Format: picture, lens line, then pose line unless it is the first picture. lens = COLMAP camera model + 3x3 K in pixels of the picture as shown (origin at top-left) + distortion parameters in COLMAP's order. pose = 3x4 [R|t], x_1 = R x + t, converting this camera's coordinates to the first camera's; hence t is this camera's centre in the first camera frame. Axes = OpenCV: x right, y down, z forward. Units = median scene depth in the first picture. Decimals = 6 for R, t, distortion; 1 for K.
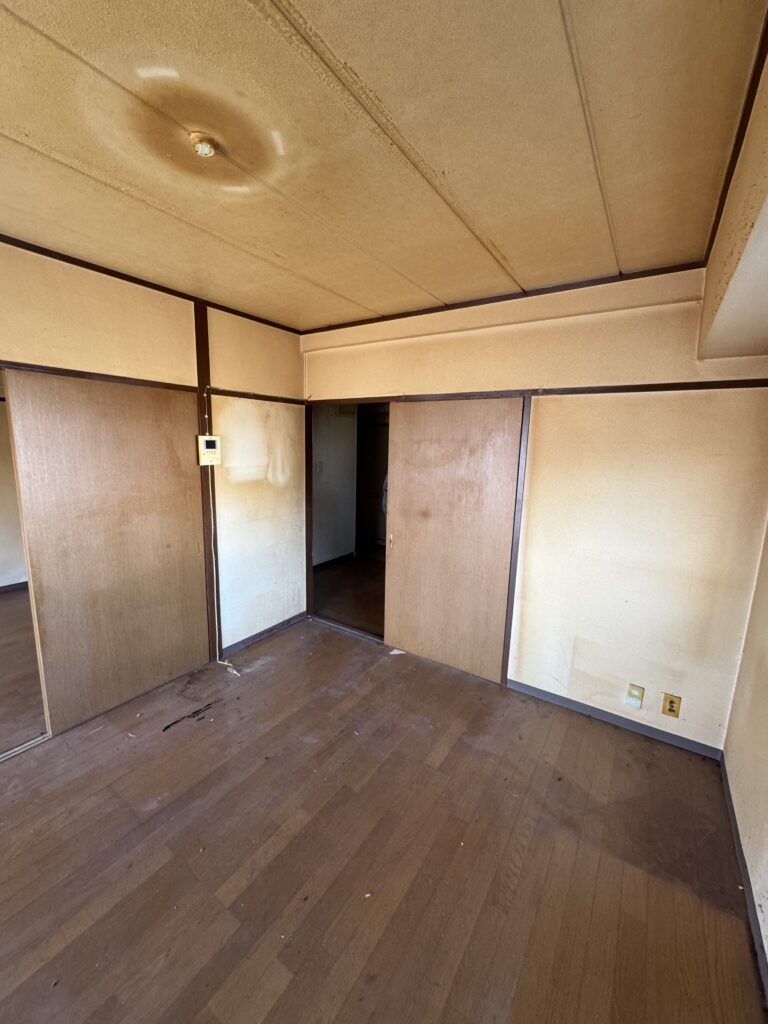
lens RADIAL K [[407.2, 0, 384.1], [0, 407.2, 511.3], [0, 0, 1]] dist [-0.002763, 0.000013]
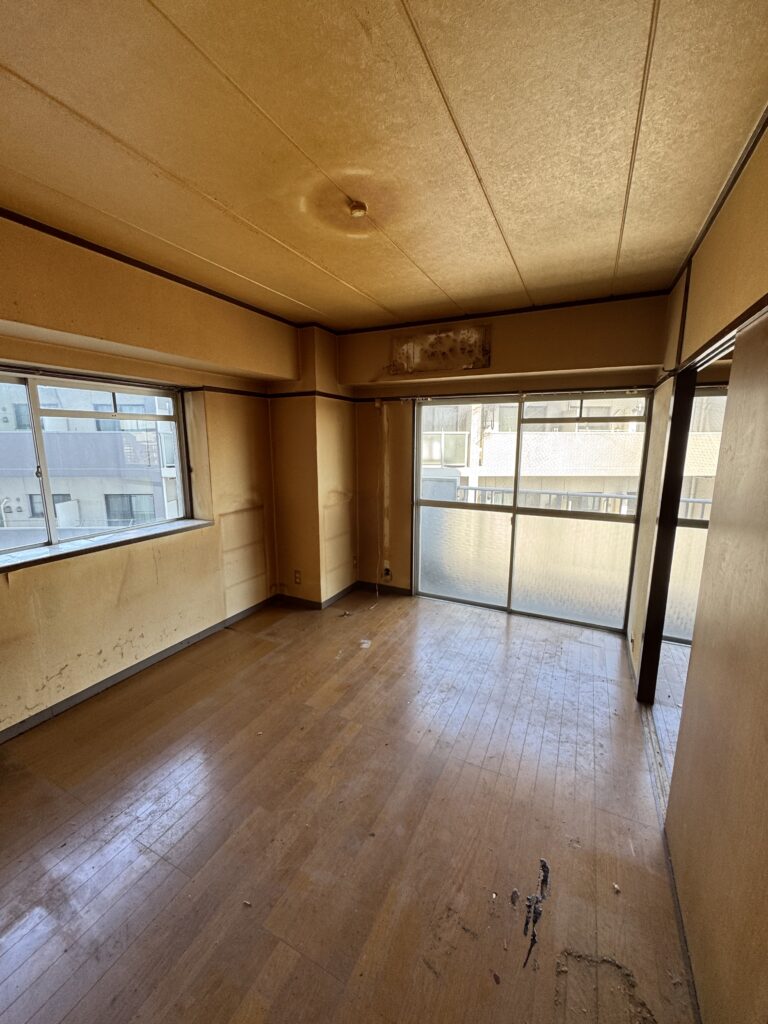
lens RADIAL K [[407.2, 0, 383.4], [0, 407.2, 511.7], [0, 0, 1]] dist [-0.002763, 0.000013]
pose [[-0.991684, -0.004031, -0.128635, -0.199172], [-0.047548, 0.940268, 0.337098, -0.232566], [0.119593, 0.340411, -0.932640, 1.469426]]
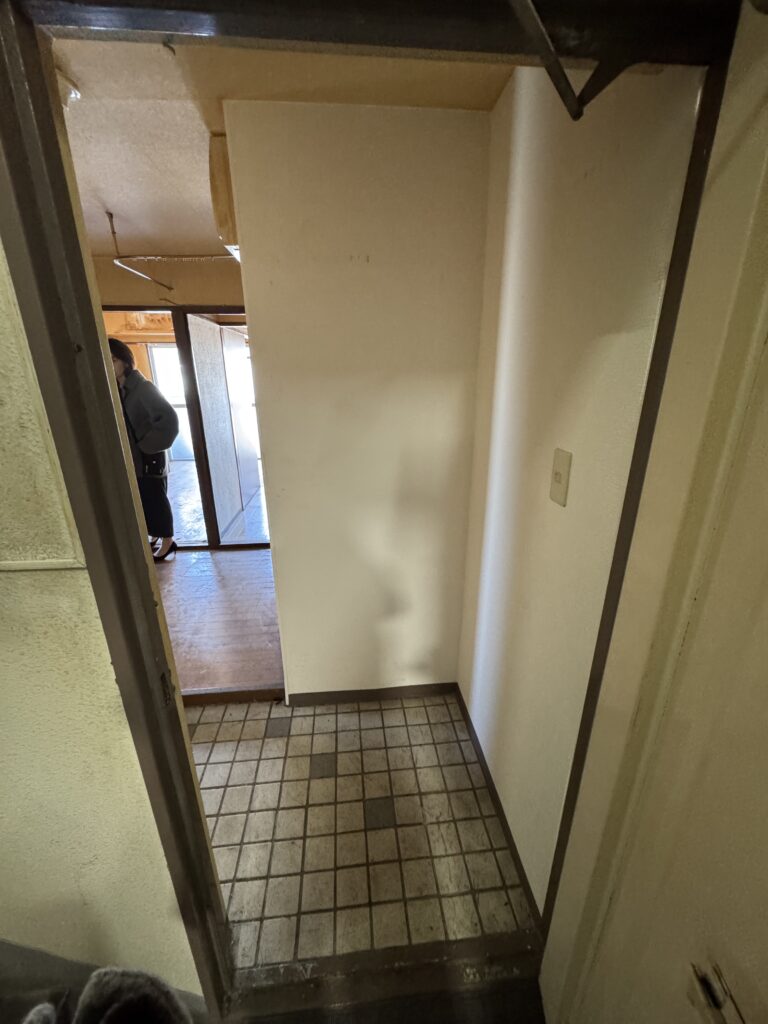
lens RADIAL K [[407.2, 0, 388.0], [0, 407.2, 516.5], [0, 0, 1]] dist [-0.002763, 0.000013]
pose [[-0.774275, 0.185129, -0.605165, 0.120140], [-0.125324, 0.892463, 0.433363, -0.494453], [0.620316, 0.411384, -0.667811, 3.340841]]
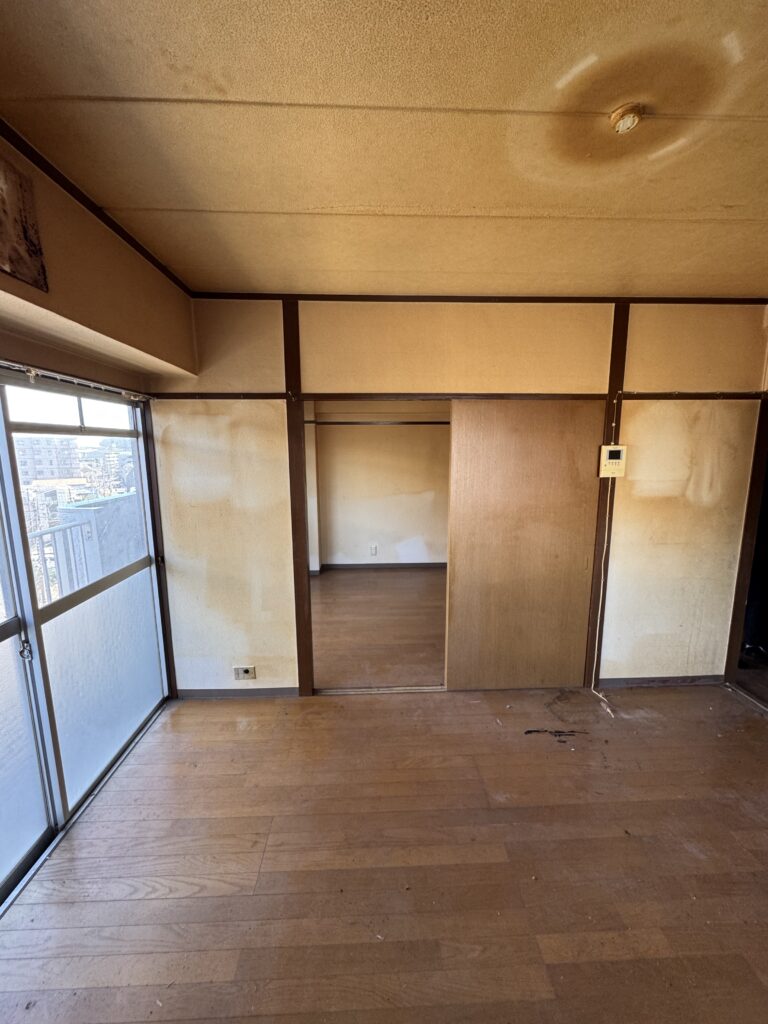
lens RADIAL K [[407.2, 0, 384.1], [0, 407.2, 511.2], [0, 0, 1]] dist [-0.002763, 0.000013]
pose [[0.586574, 0.095481, -0.804247, 0.022590], [-0.116398, 0.992656, 0.032955, -0.010822], [0.801487, 0.074283, 0.593380, 0.064244]]
